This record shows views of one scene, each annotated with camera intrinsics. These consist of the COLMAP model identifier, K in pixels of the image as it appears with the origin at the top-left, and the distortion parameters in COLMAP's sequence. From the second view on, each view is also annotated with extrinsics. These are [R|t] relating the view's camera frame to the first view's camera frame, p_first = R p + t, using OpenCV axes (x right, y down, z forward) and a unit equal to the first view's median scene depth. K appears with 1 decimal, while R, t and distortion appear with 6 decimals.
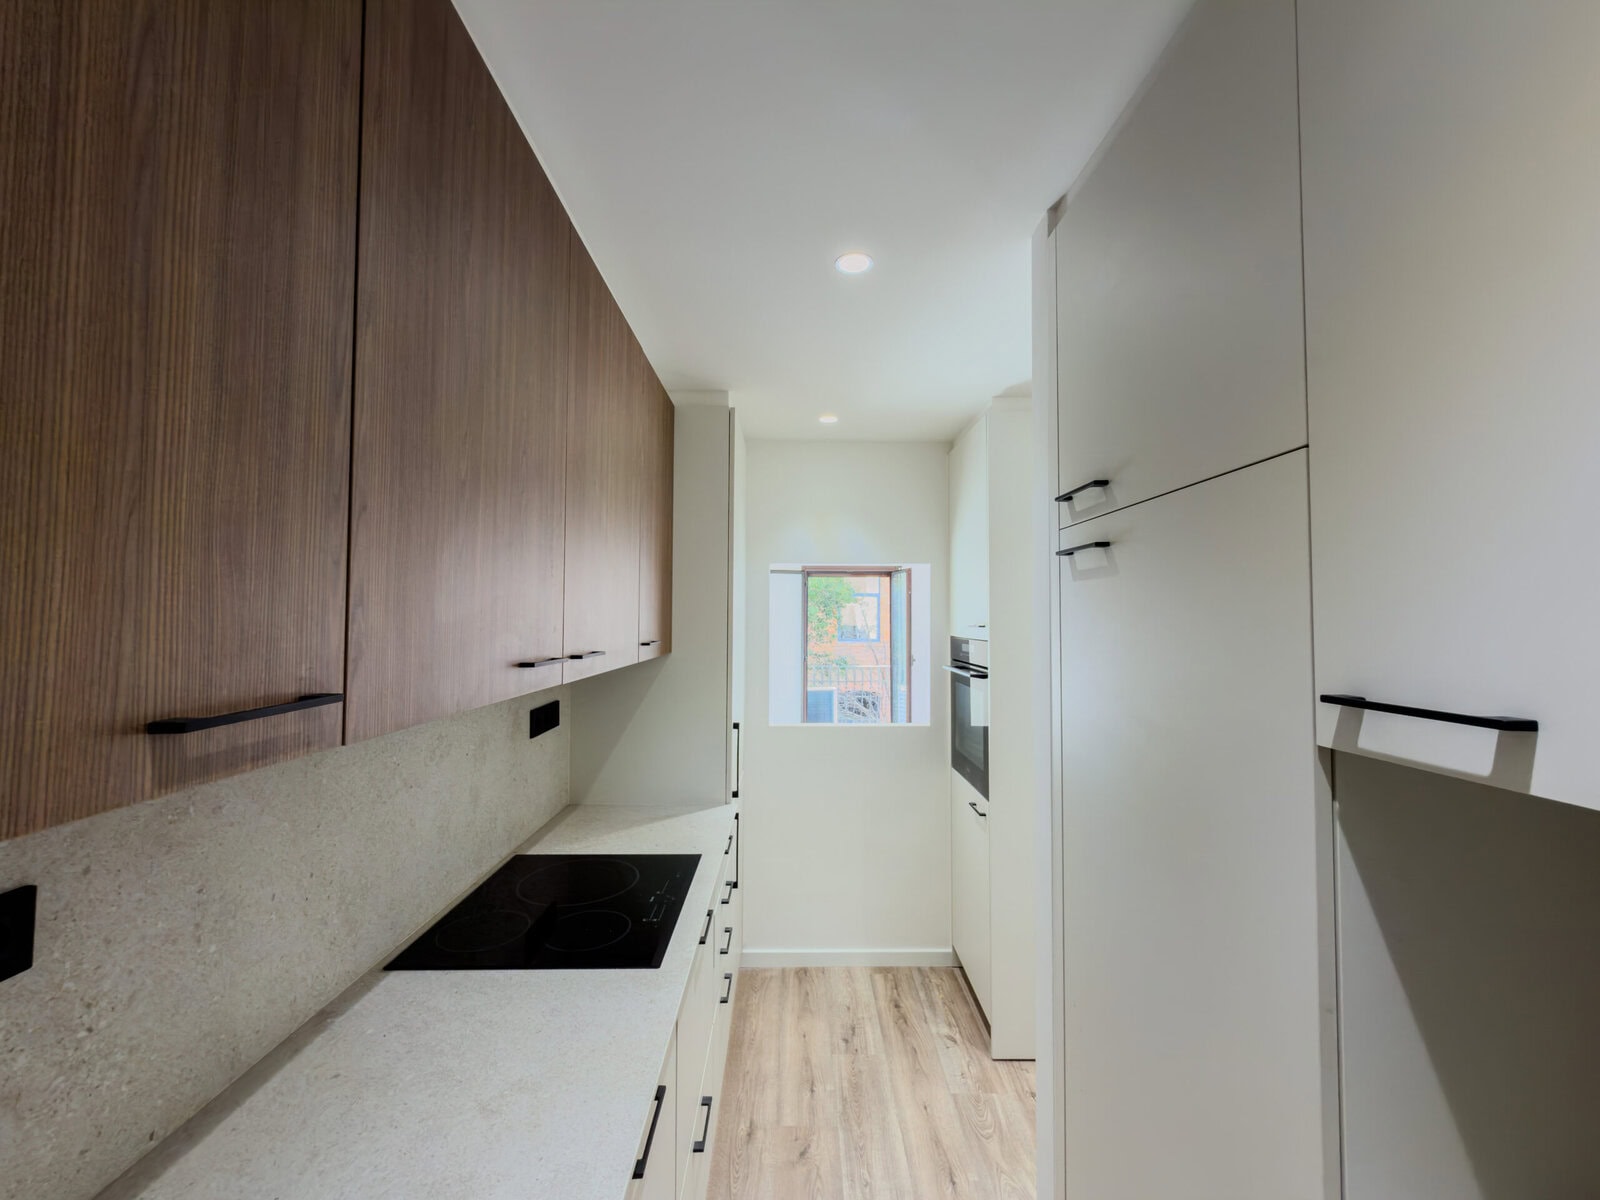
lens RADIAL K [[642.0, 0, 800.0], [0, 642.0, 600.0], [0, 0, 1]] dist [-0.000272, -0.000146]
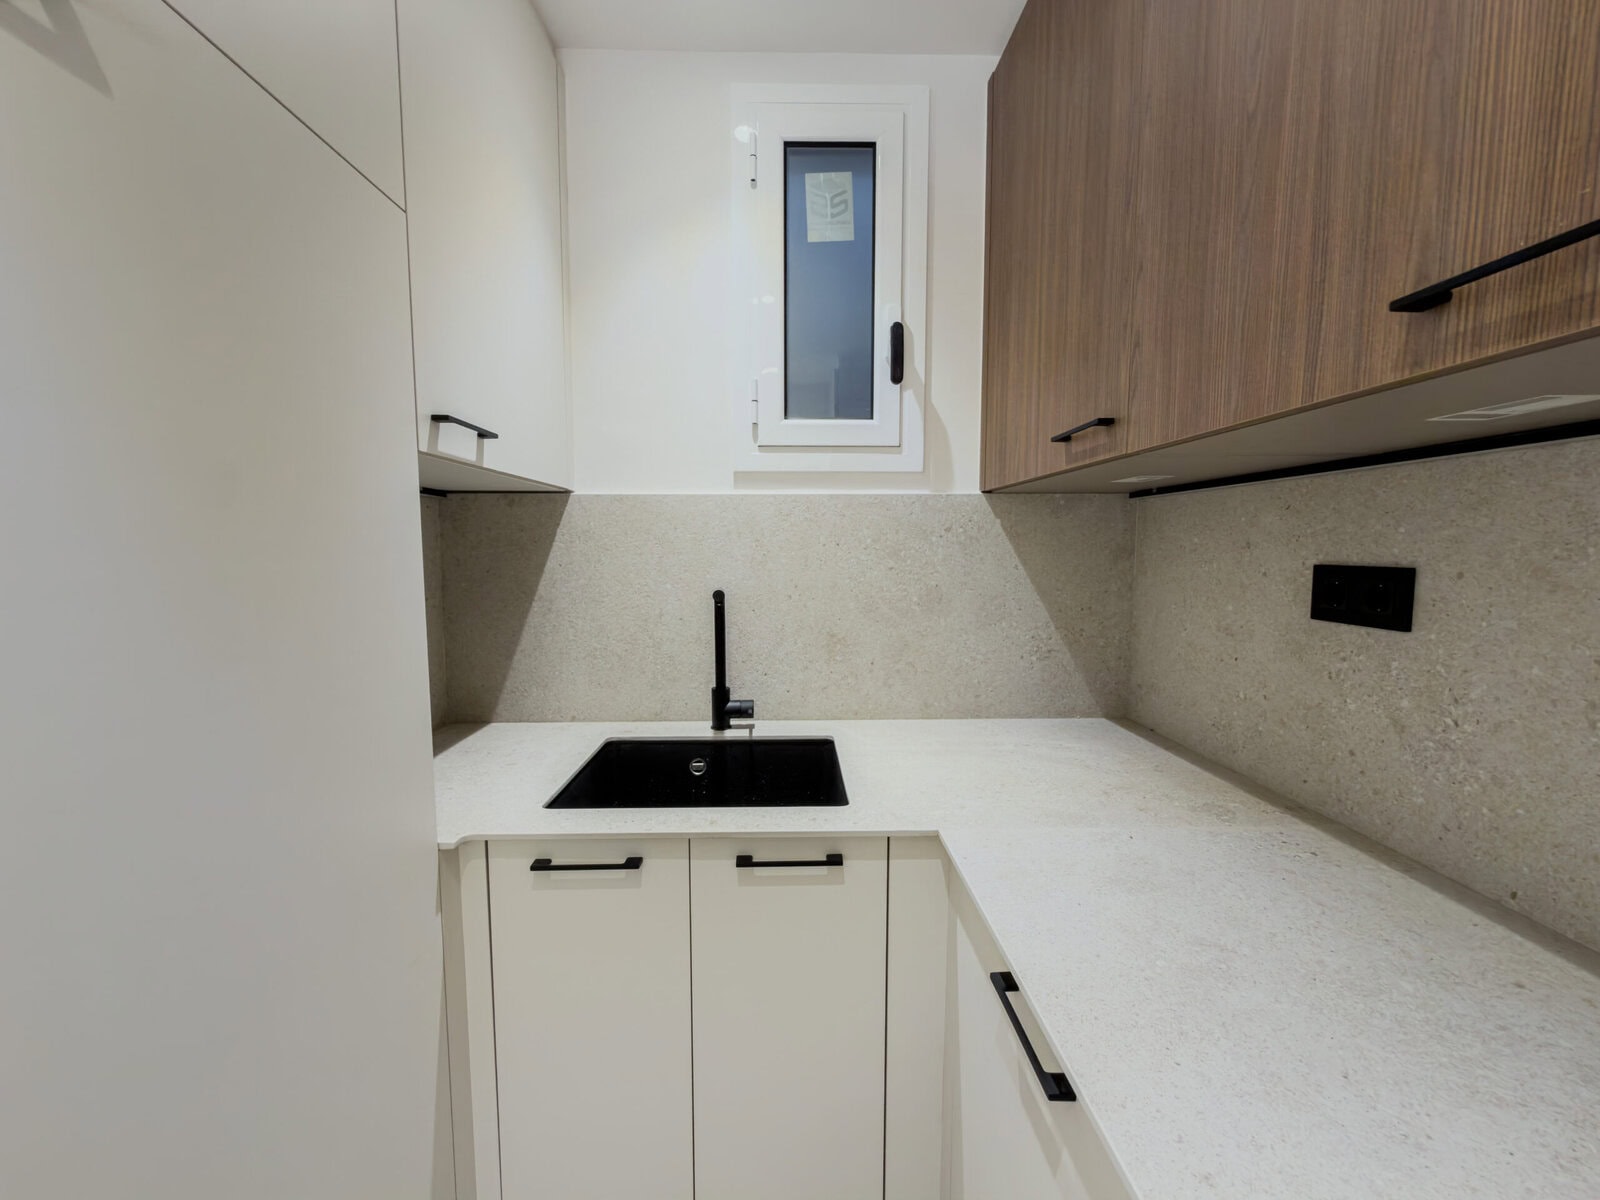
lens RADIAL K [[642.0, 0, 800.0], [0, 642.0, 600.0], [0, 0, 1]] dist [-0.000272, -0.000146]
pose [[-0.999962, -0.004033, -0.007732, 0.018135], [-0.004439, 0.998568, 0.053309, 0.413741], [0.007506, 0.053341, -0.998548, 2.101613]]
